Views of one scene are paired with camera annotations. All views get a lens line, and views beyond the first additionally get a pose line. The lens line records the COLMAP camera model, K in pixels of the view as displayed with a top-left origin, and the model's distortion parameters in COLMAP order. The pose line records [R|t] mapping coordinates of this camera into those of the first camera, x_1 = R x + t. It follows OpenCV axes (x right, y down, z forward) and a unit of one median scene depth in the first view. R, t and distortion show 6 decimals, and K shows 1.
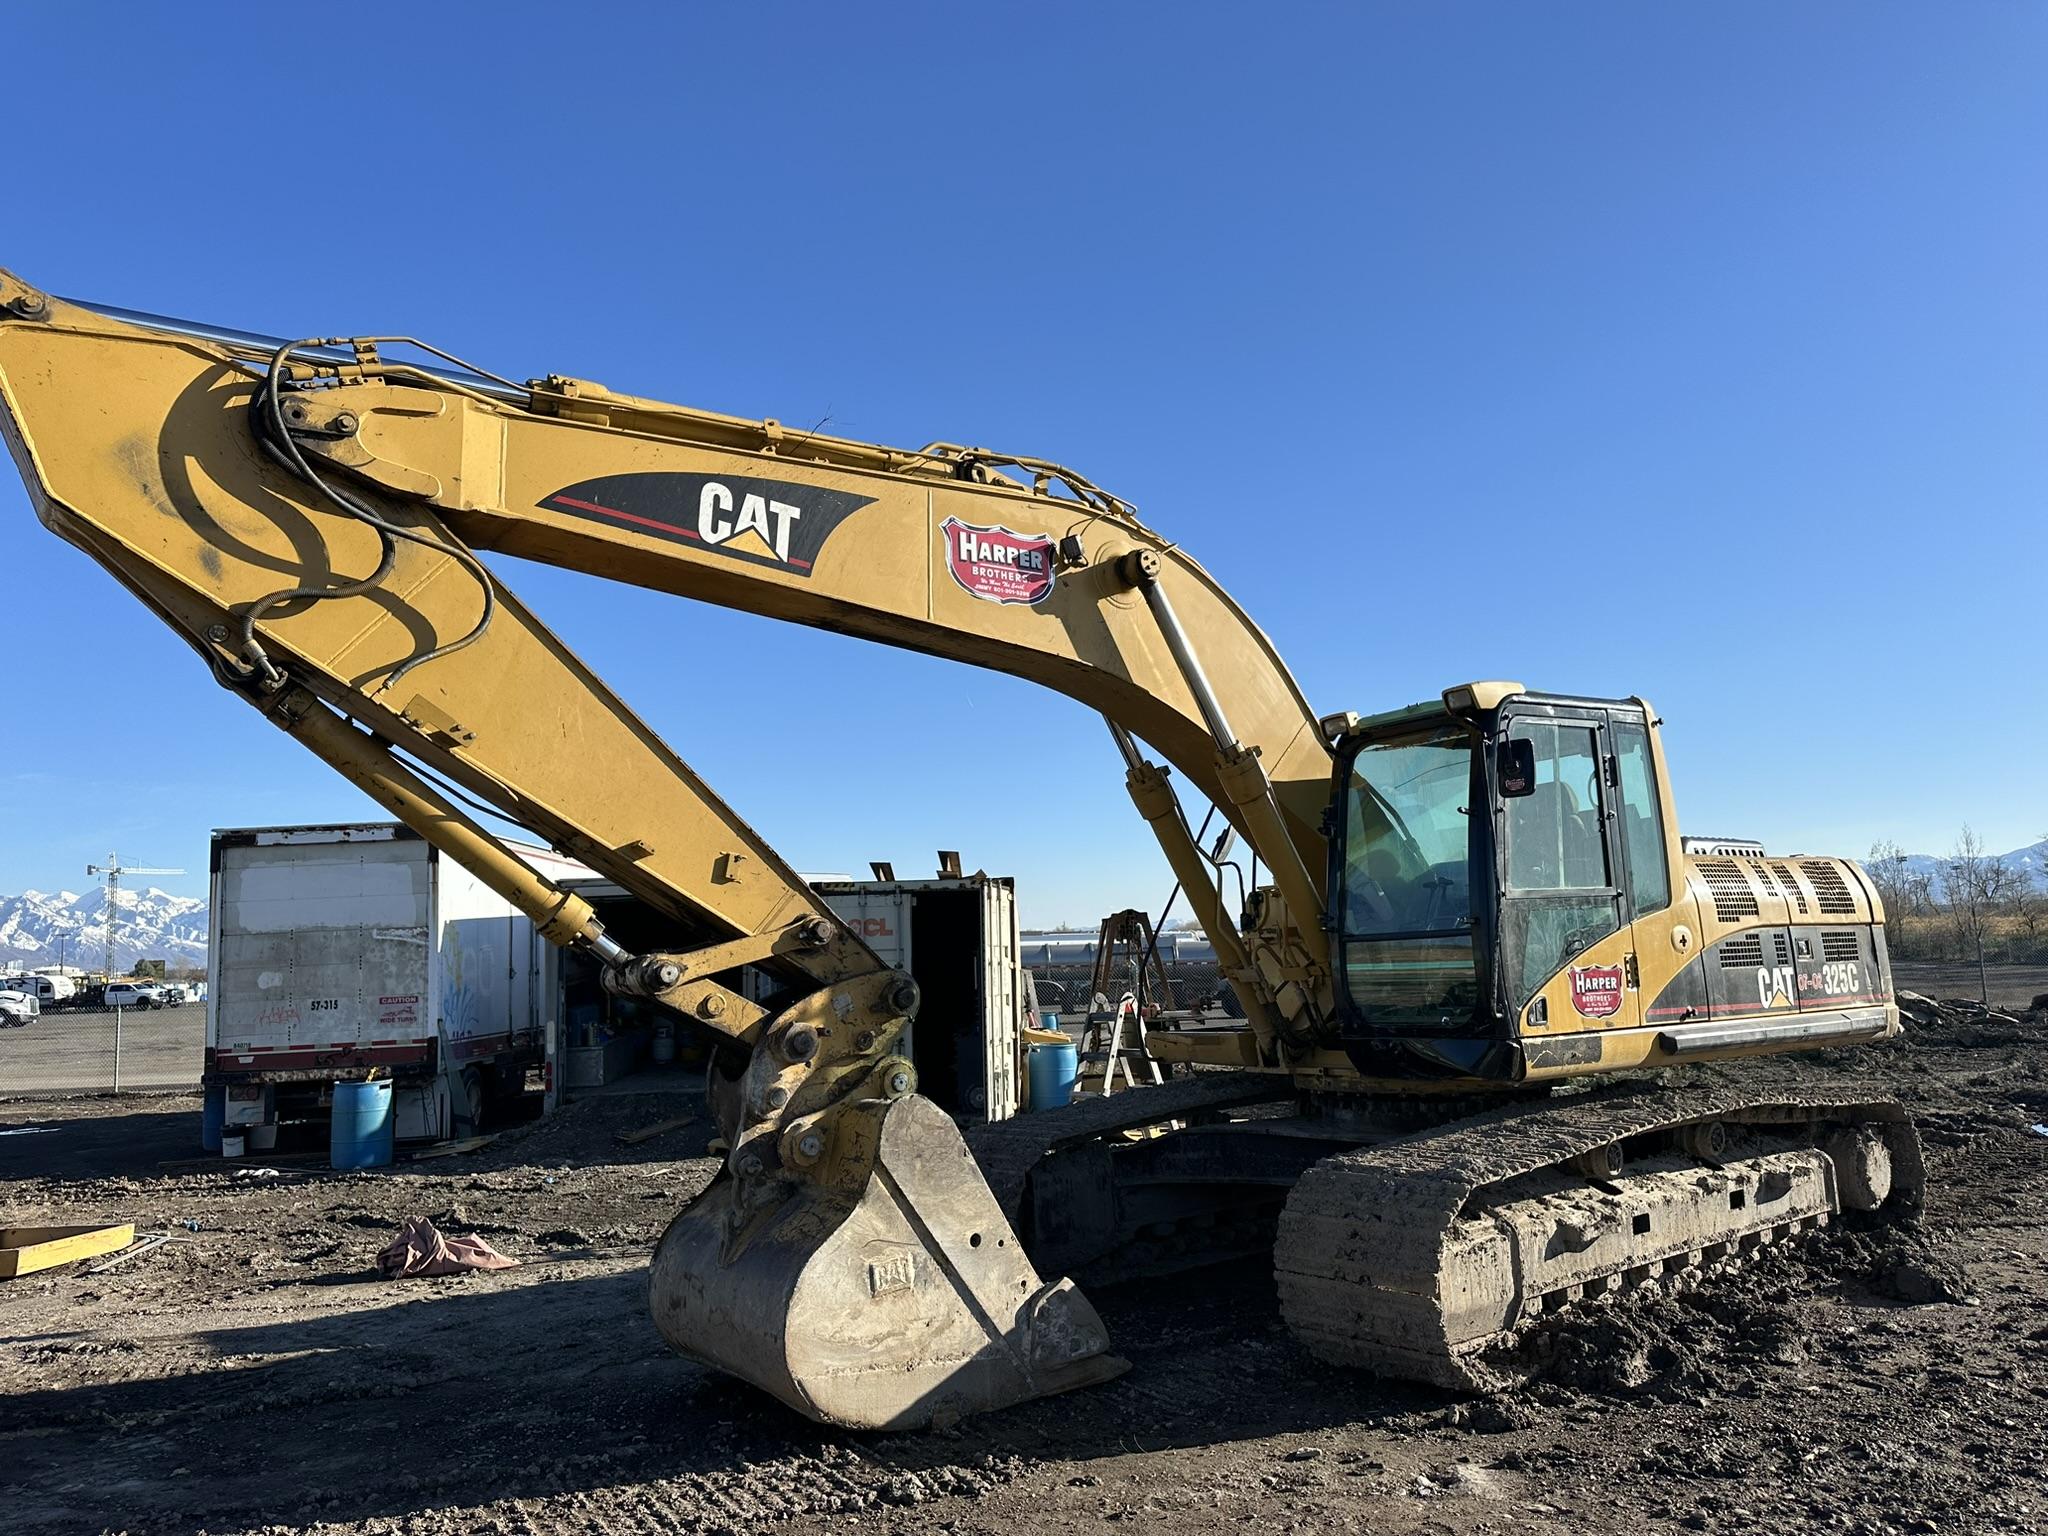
lens RADIAL K [[1477.1, 0, 1023.6], [0, 1477.1, 762.5], [0, 0, 1]] dist [0.012373, -0.004476]
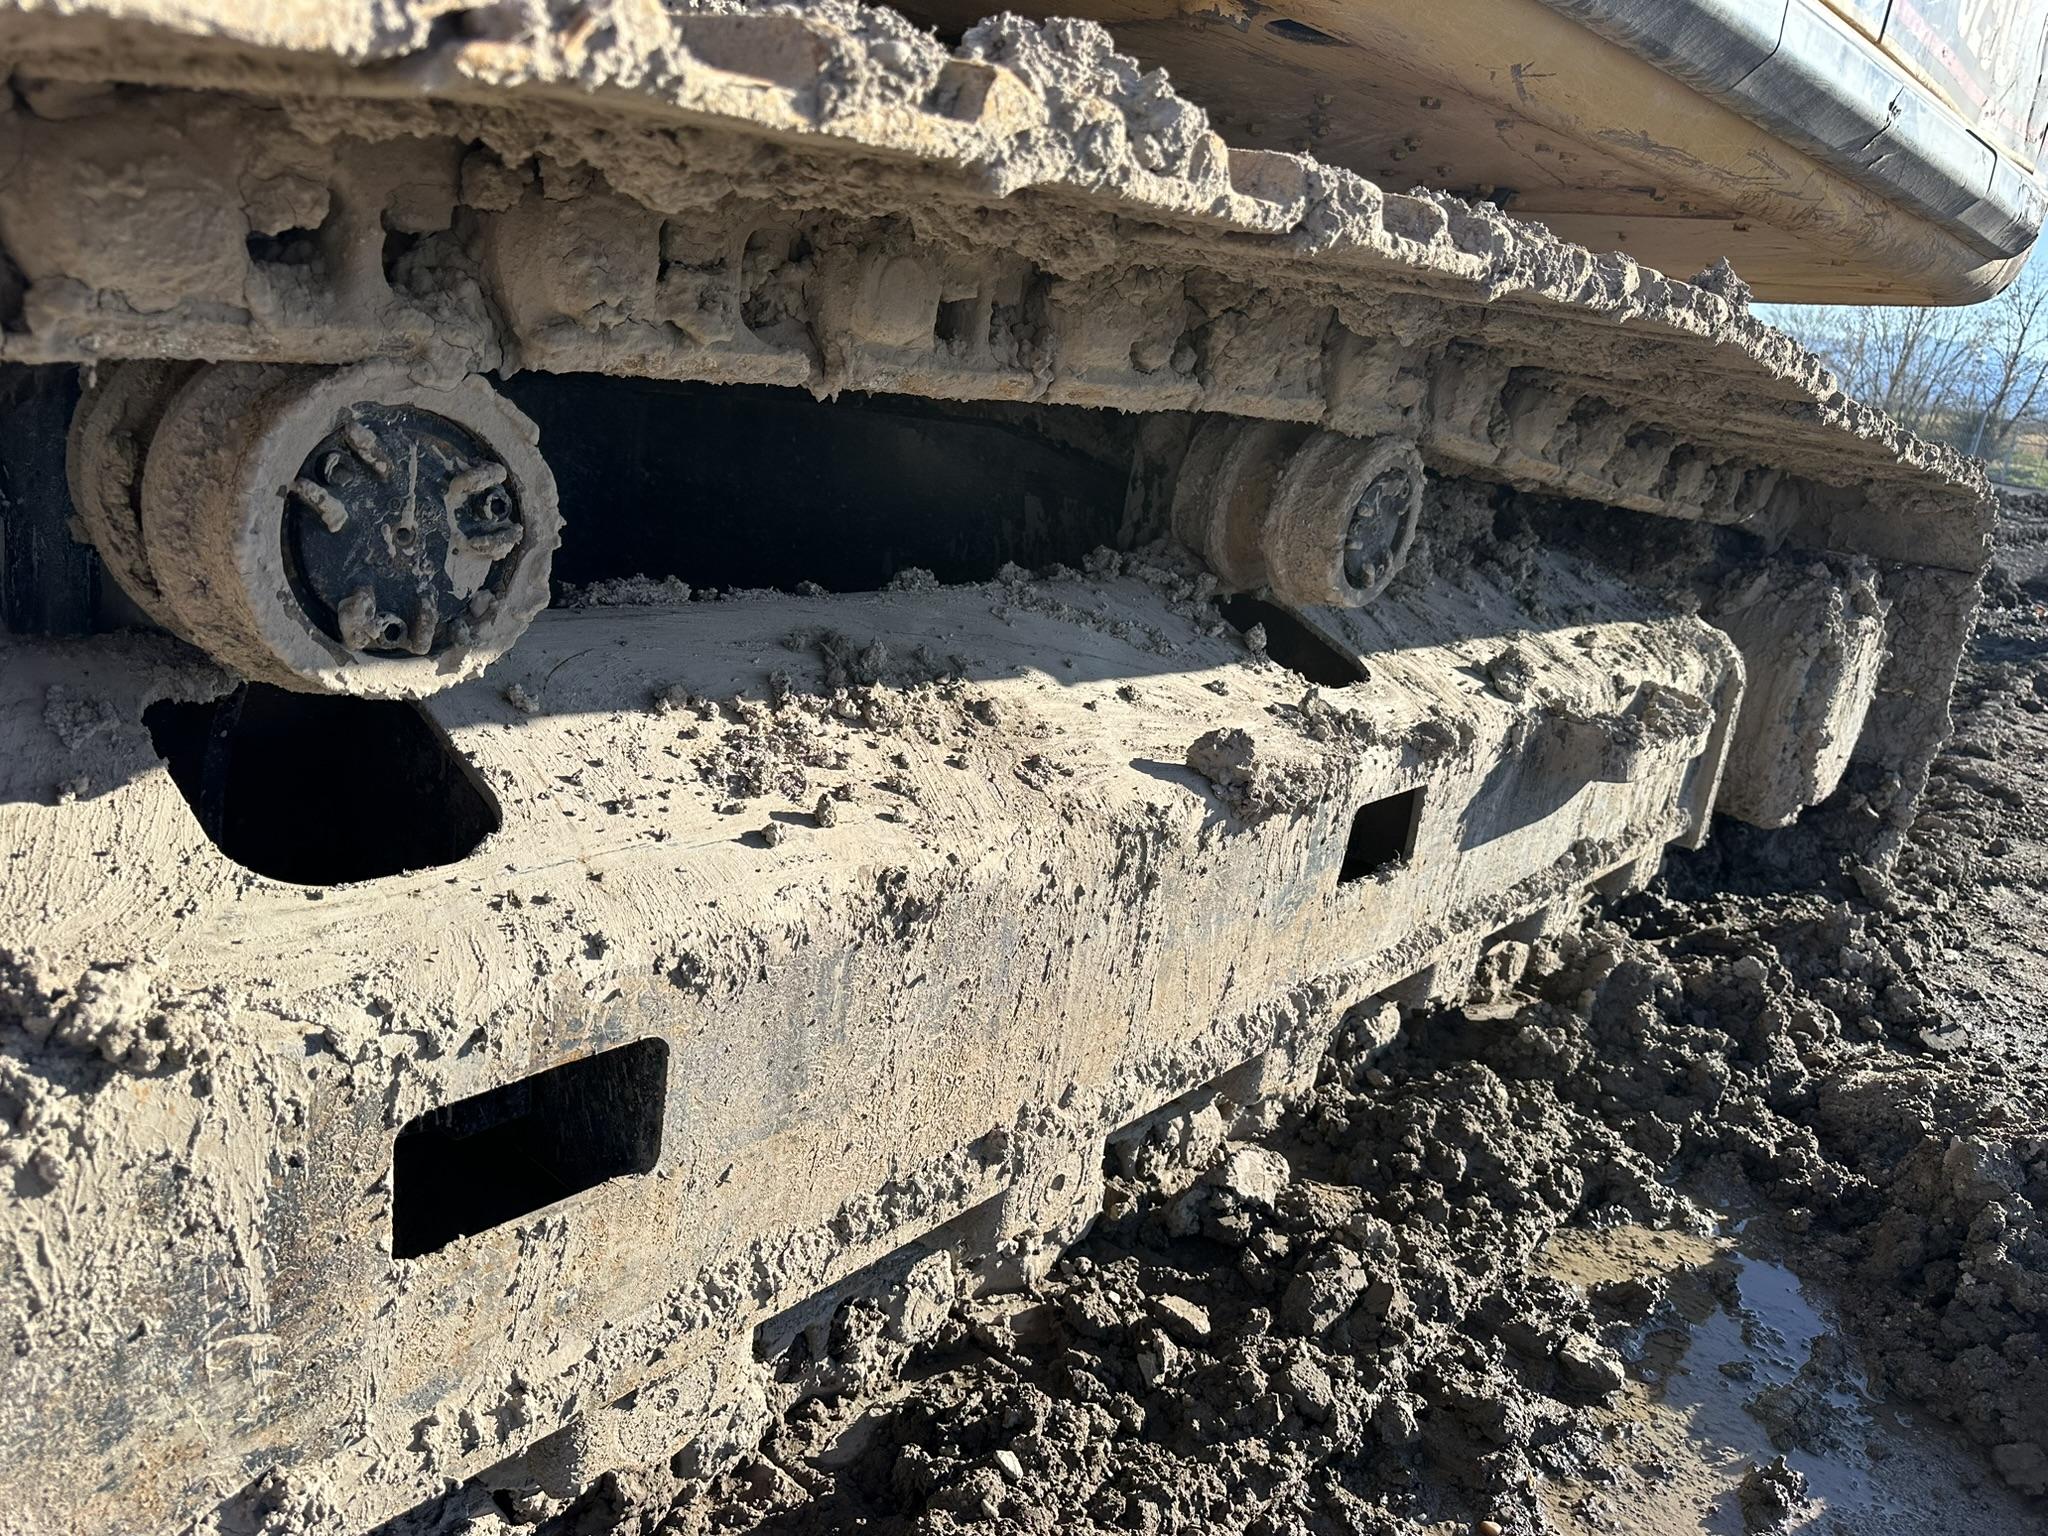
lens RADIAL K [[1477.1, 0, 1021.6], [0, 1477.1, 766.6], [0, 0, 1]] dist [0.012373, -0.004476]
pose [[0.972181, 0.101856, 0.210927, 0.388114], [-0.181644, 0.896385, 0.404350, 0.213776], [-0.147886, -0.431415, 0.889950, 0.827003]]
